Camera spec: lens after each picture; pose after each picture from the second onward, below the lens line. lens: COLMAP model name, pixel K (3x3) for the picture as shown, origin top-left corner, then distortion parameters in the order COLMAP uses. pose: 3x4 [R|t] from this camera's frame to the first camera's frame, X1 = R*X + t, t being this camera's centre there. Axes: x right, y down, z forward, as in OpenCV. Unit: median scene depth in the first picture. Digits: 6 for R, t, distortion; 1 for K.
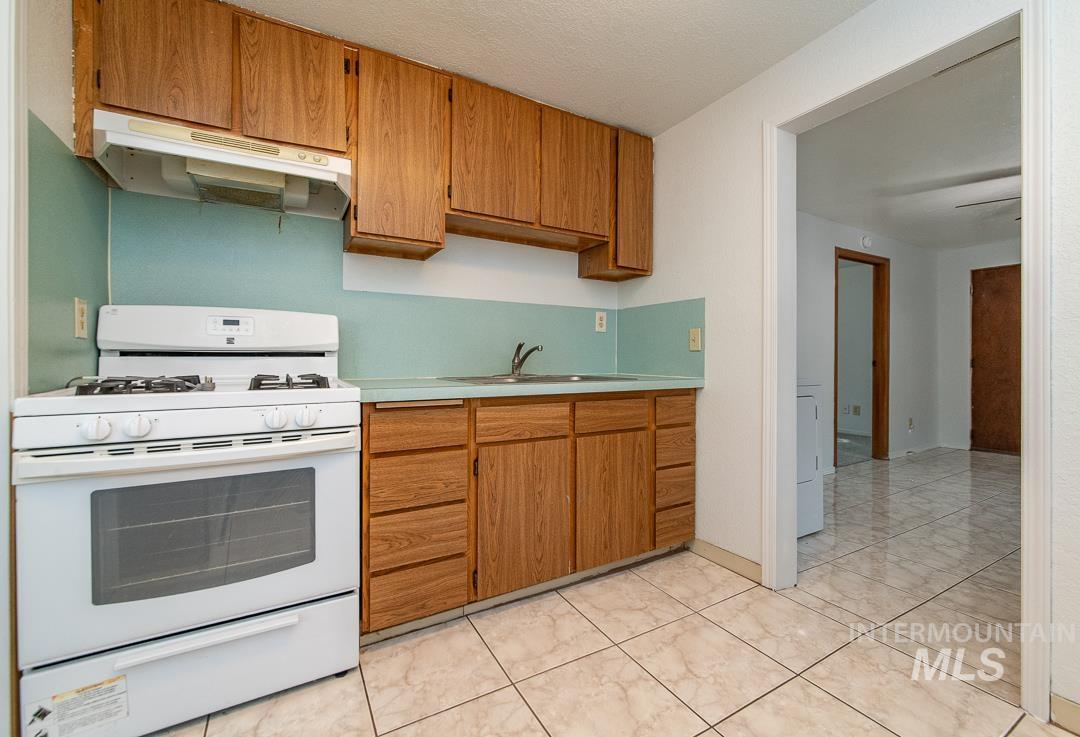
lens RADIAL K [[445.7, 0, 531.7], [0, 445.7, 359.3], [0, 0, 1]] dist [-0.005661, -0.000967]
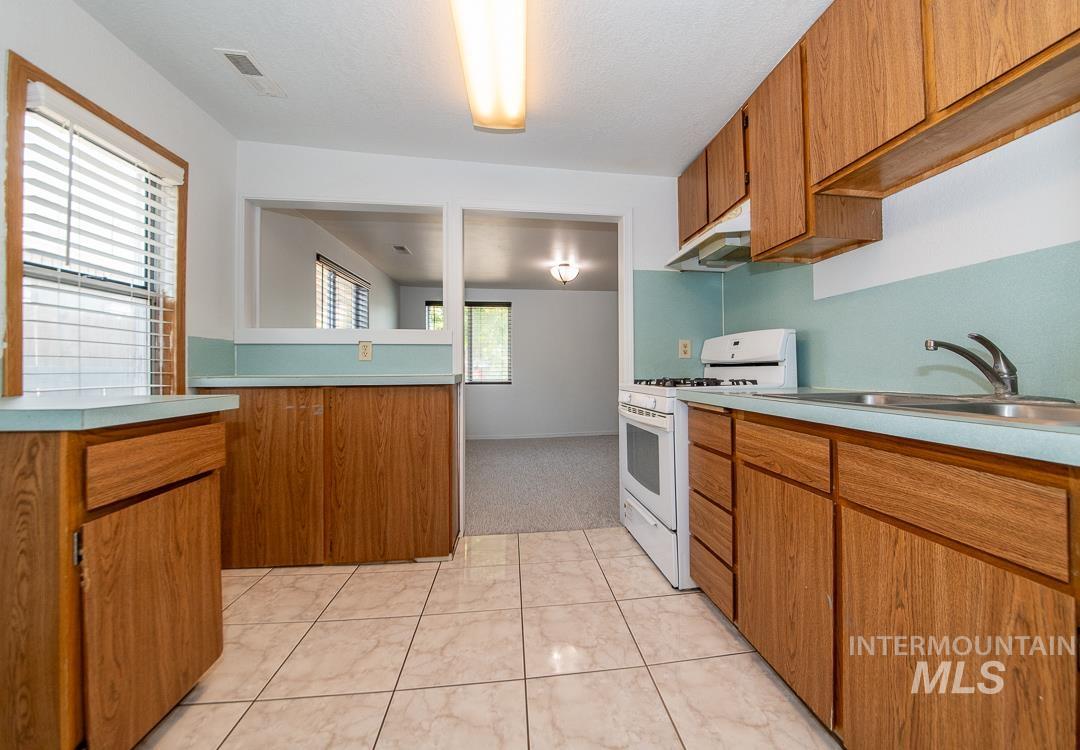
lens RADIAL K [[414.3, 0, 569.2], [0, 414.3, 362.4], [0, 0, 1]] dist [-0.012655, -0.000445]
pose [[-0.352368, -0.016993, -0.935707, 0.793588], [0.002973, 0.999810, -0.019277, 0.004981], [0.935857, -0.009574, -0.352251, 0.959333]]
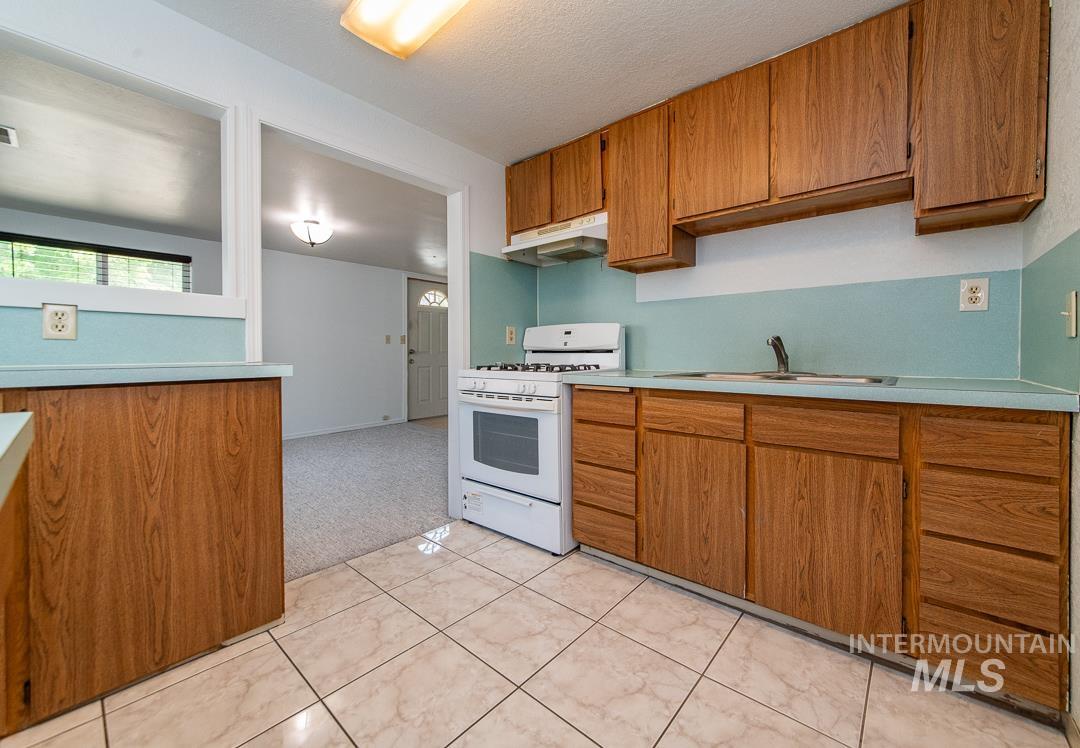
lens RADIAL K [[424.9, 0, 562.8], [0, 424.9, 358.3], [0, 0, 1]] dist [0.007389, -0.001354]
pose [[0.361940, 0.009168, -0.932156, 0.813093], [0.000331, 0.999950, 0.009964, -0.001804], [0.932201, -0.003915, 0.361919, 0.398871]]
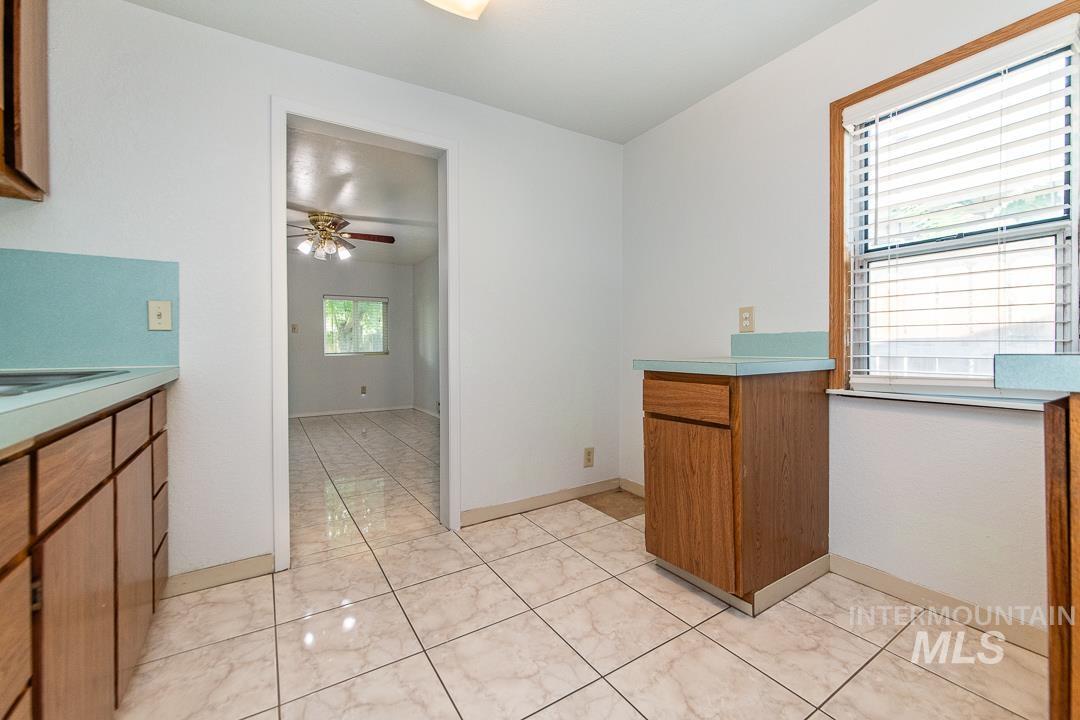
lens RADIAL K [[438.8, 0, 547.8], [0, 438.8, 354.3], [0, 0, 1]] dist [-0.012717, -0.000202]
pose [[-0.072649, -0.023362, 0.997084, -0.540377], [0.005629, 0.999700, 0.023834, 0.009494], [-0.997342, 0.007344, -0.072496, 0.535173]]
